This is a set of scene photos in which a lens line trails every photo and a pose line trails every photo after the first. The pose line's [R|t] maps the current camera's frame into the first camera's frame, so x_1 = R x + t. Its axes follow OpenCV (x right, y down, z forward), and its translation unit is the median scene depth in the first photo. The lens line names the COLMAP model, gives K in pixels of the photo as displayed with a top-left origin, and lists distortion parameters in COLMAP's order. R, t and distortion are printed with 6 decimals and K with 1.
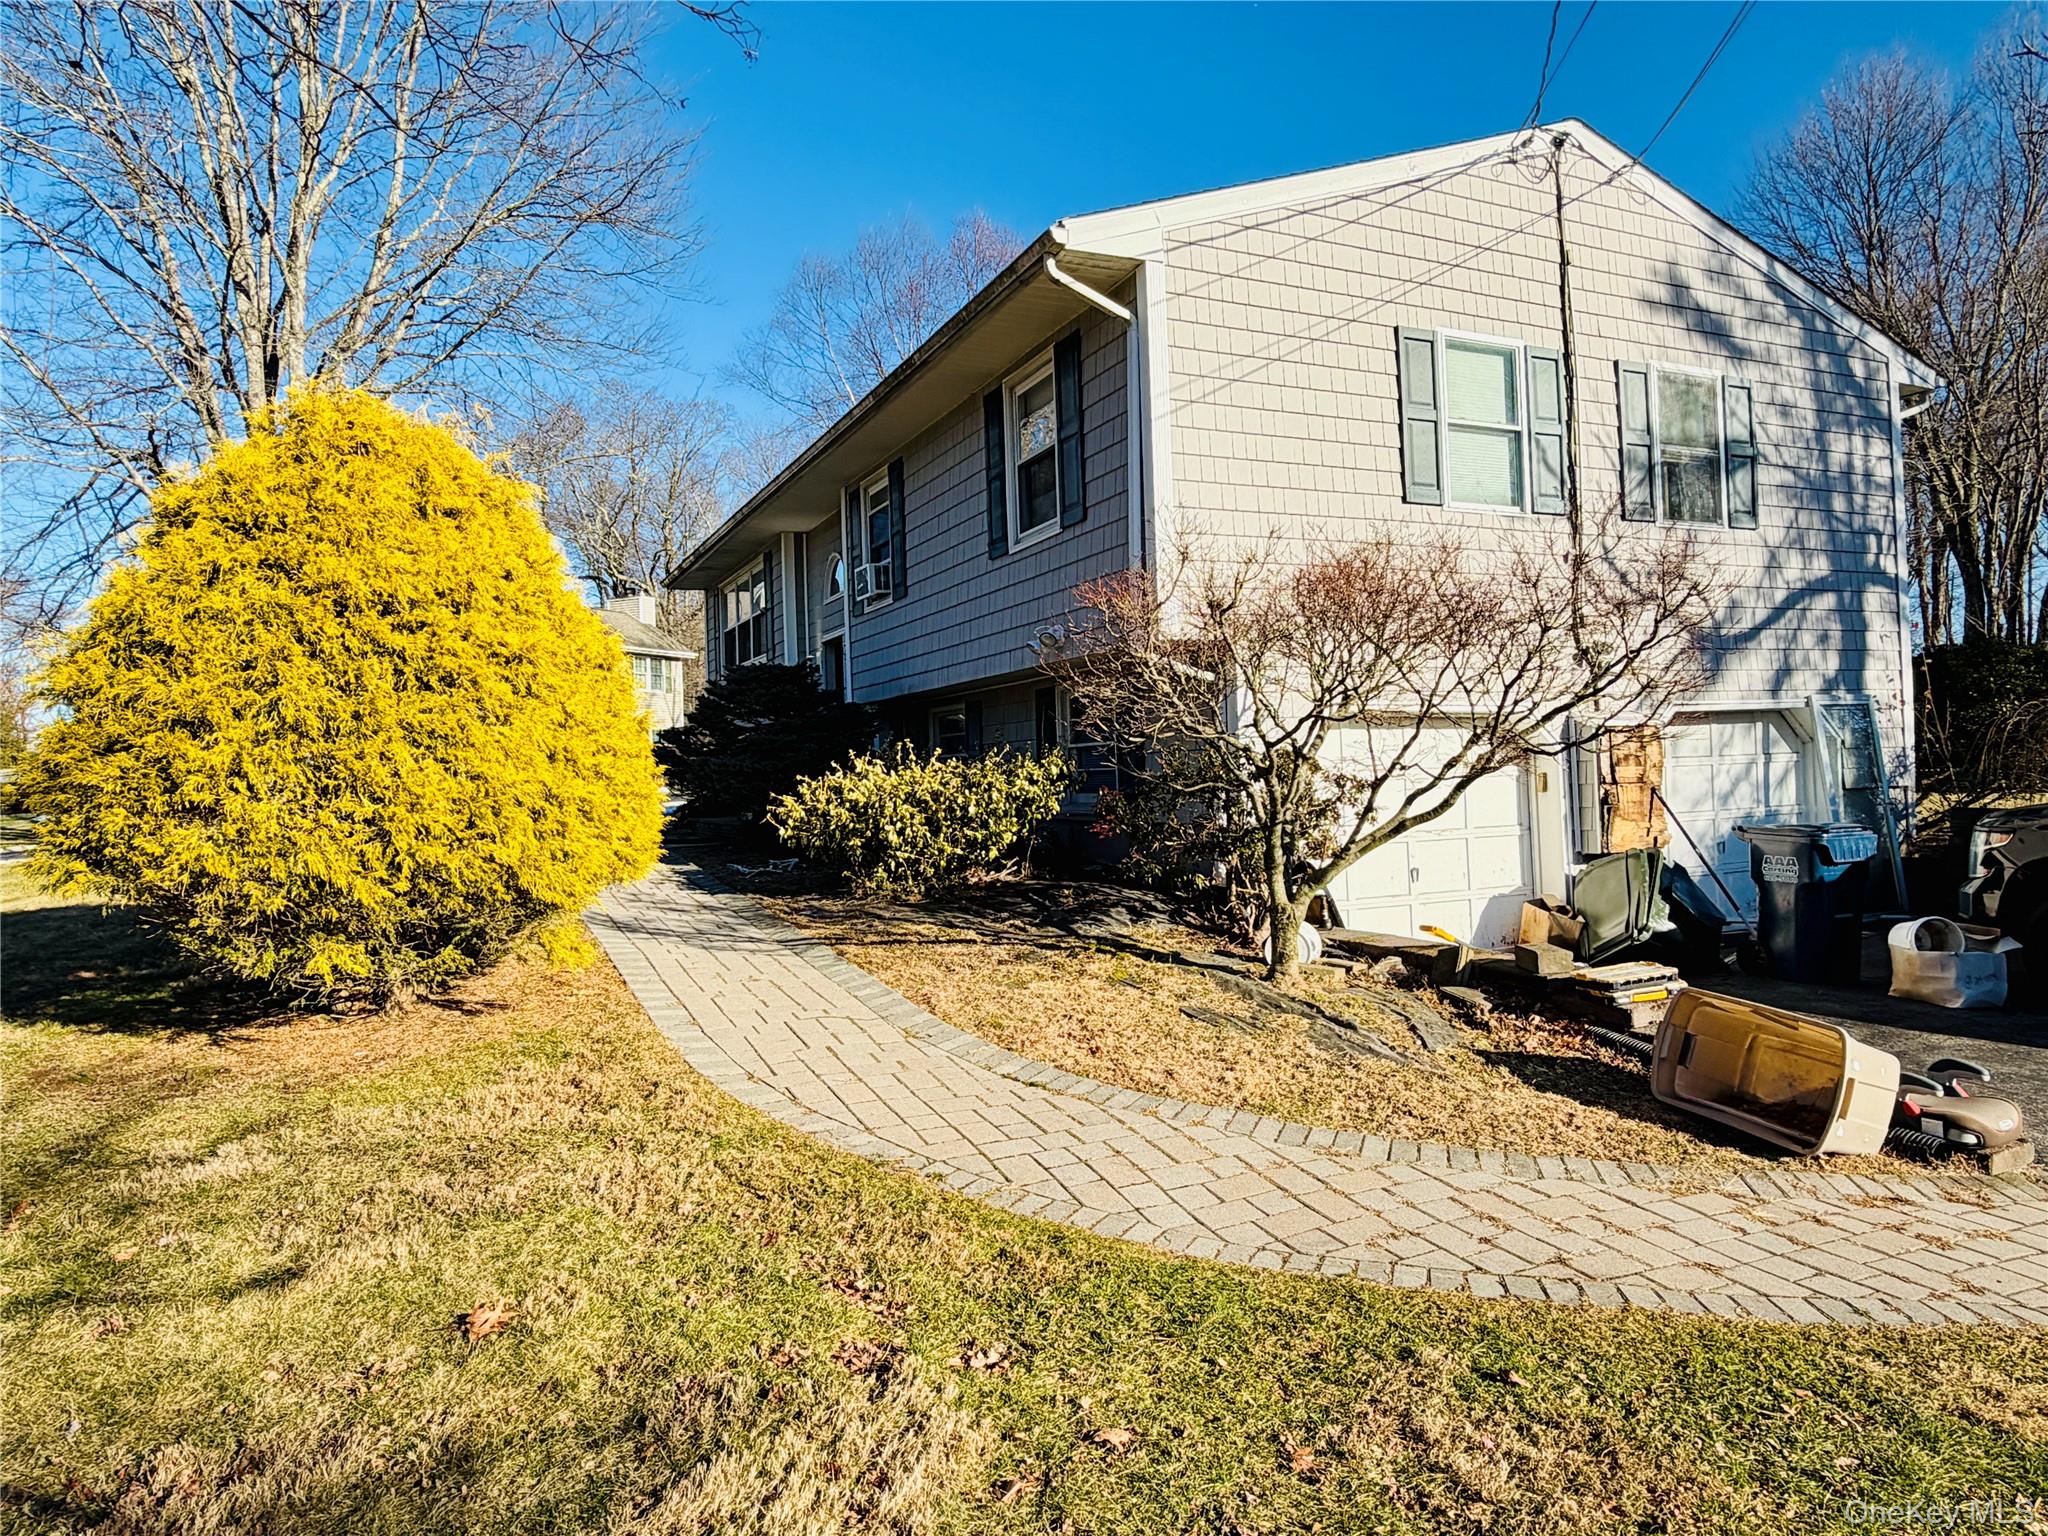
lens RADIAL K [[1293.9, 0, 1013.3], [0, 1293.9, 756.6], [0, 0, 1]] dist [-0.005081, 0.004713]
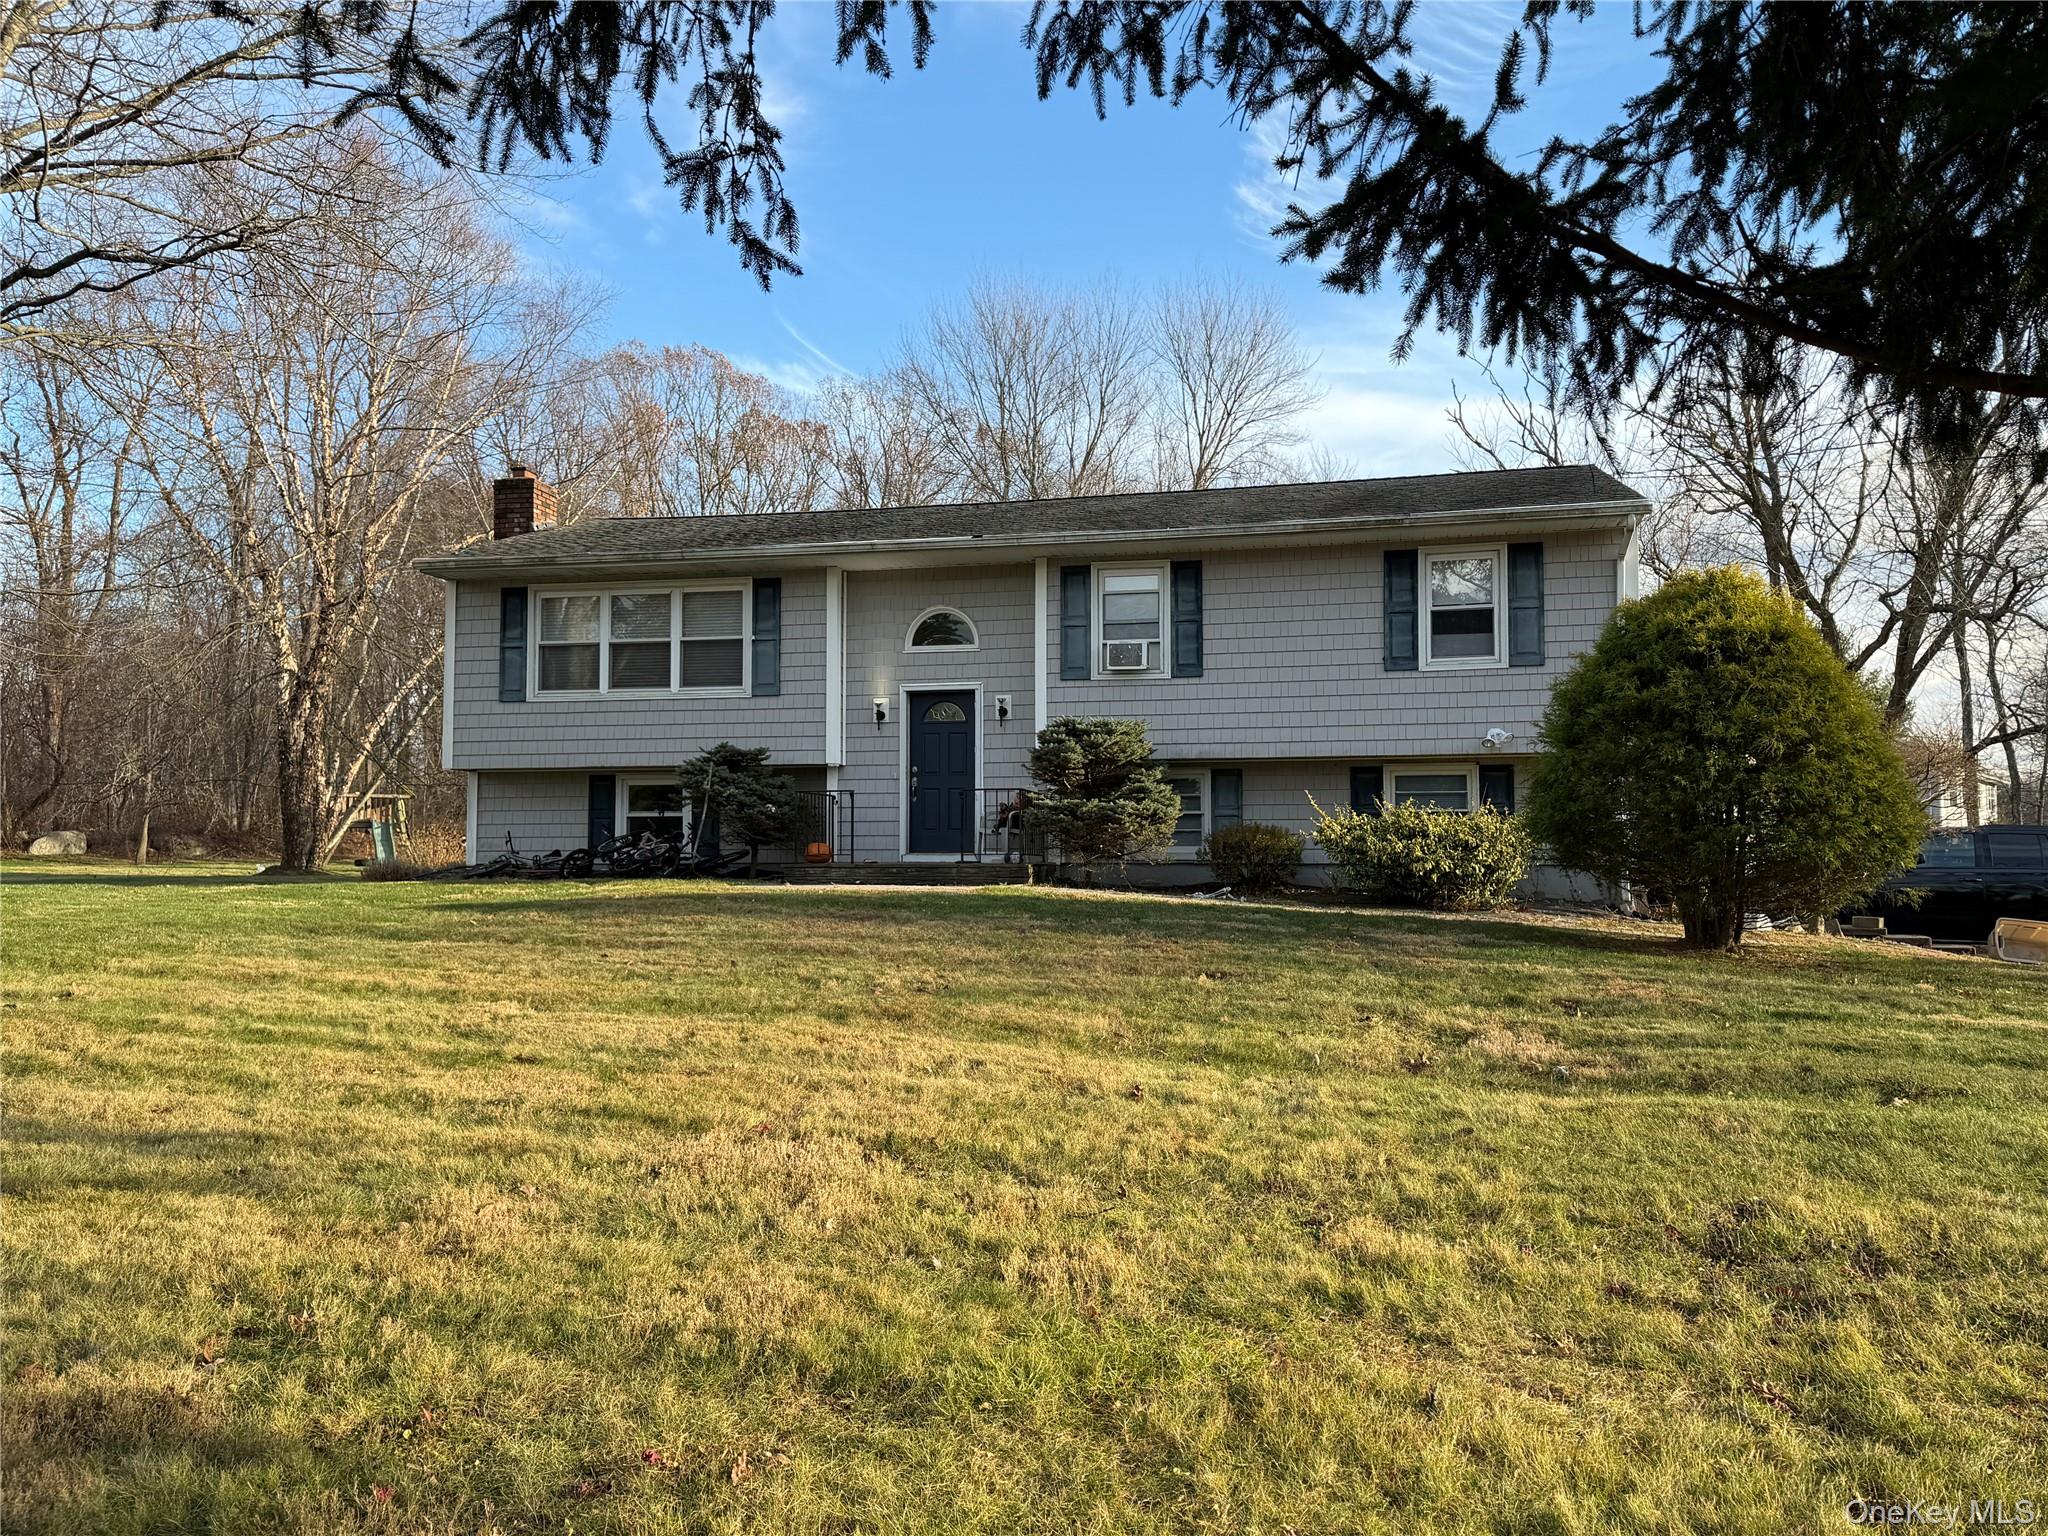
lens RADIAL K [[1598.3, 0, 1032.7], [0, 1598.3, 765.2], [0, 0, 1]] dist [0.081633, -0.111397]
pose [[0.620592, 0.082155, 0.779818, -1.717177], [-0.023609, 0.996003, -0.086142, 0.107993], [-0.783778, 0.035048, 0.620051, 0.289626]]
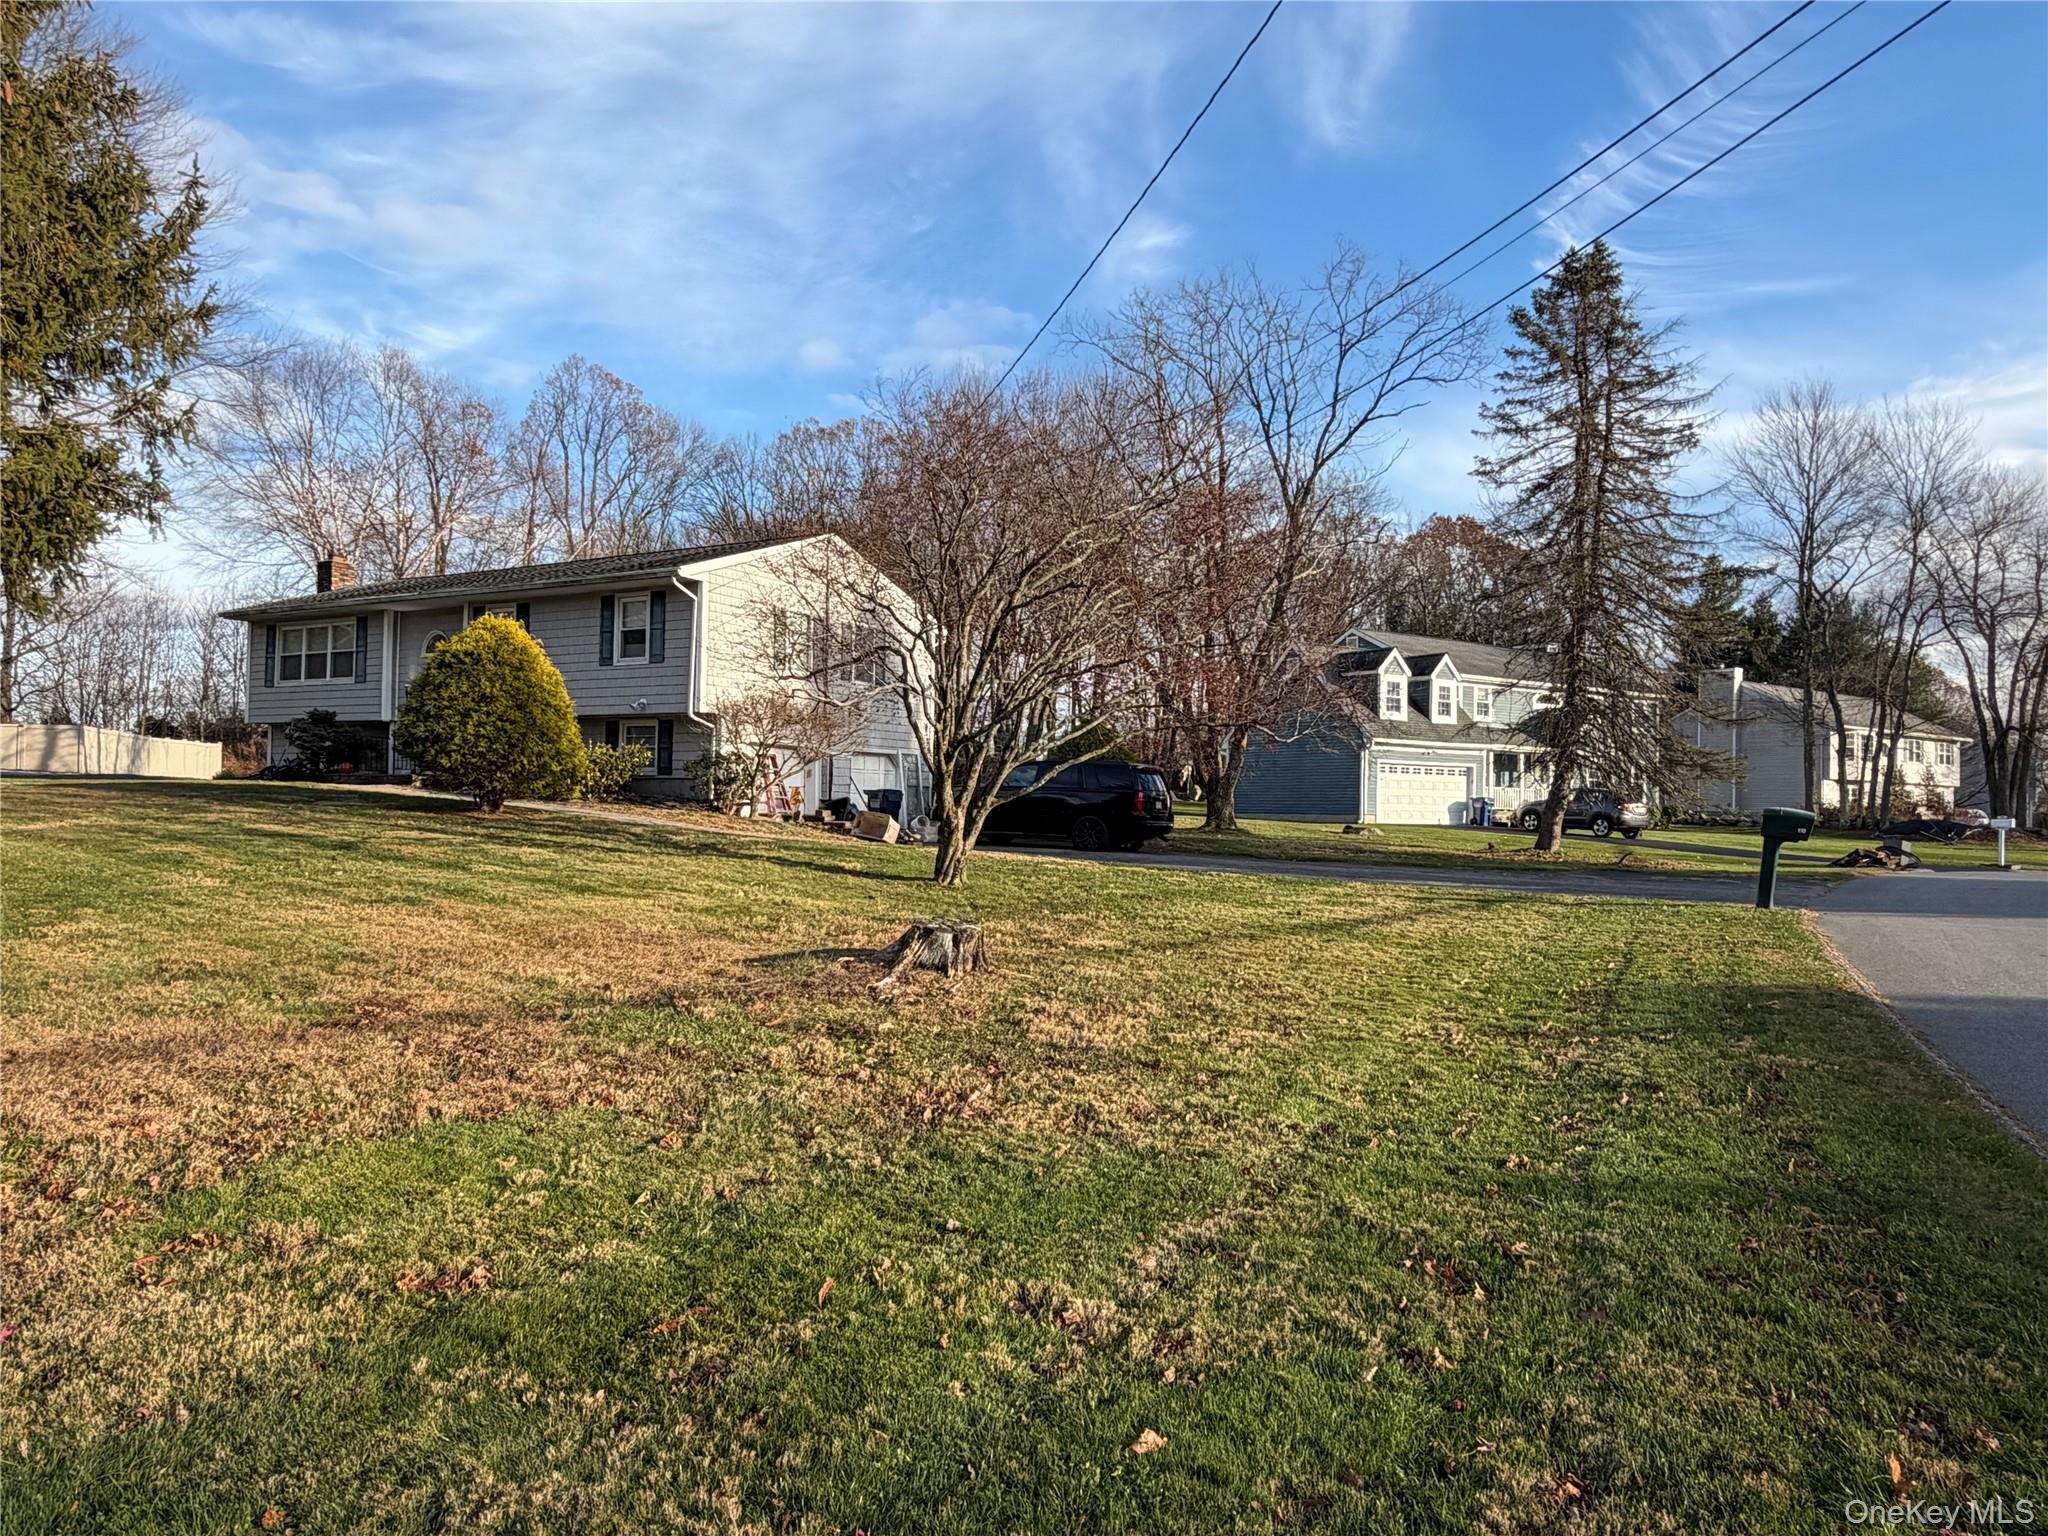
lens RADIAL K [[1337.1, 0, 1029.2], [0, 1337.1, 771.4], [0, 0, 1]] dist [-0.016462, -0.004852]
pose [[0.809745, 0.063410, 0.583346, -0.876137], [-0.046972, 0.997958, -0.043276, 0.117508], [-0.584899, 0.007642, 0.811070, -1.581846]]
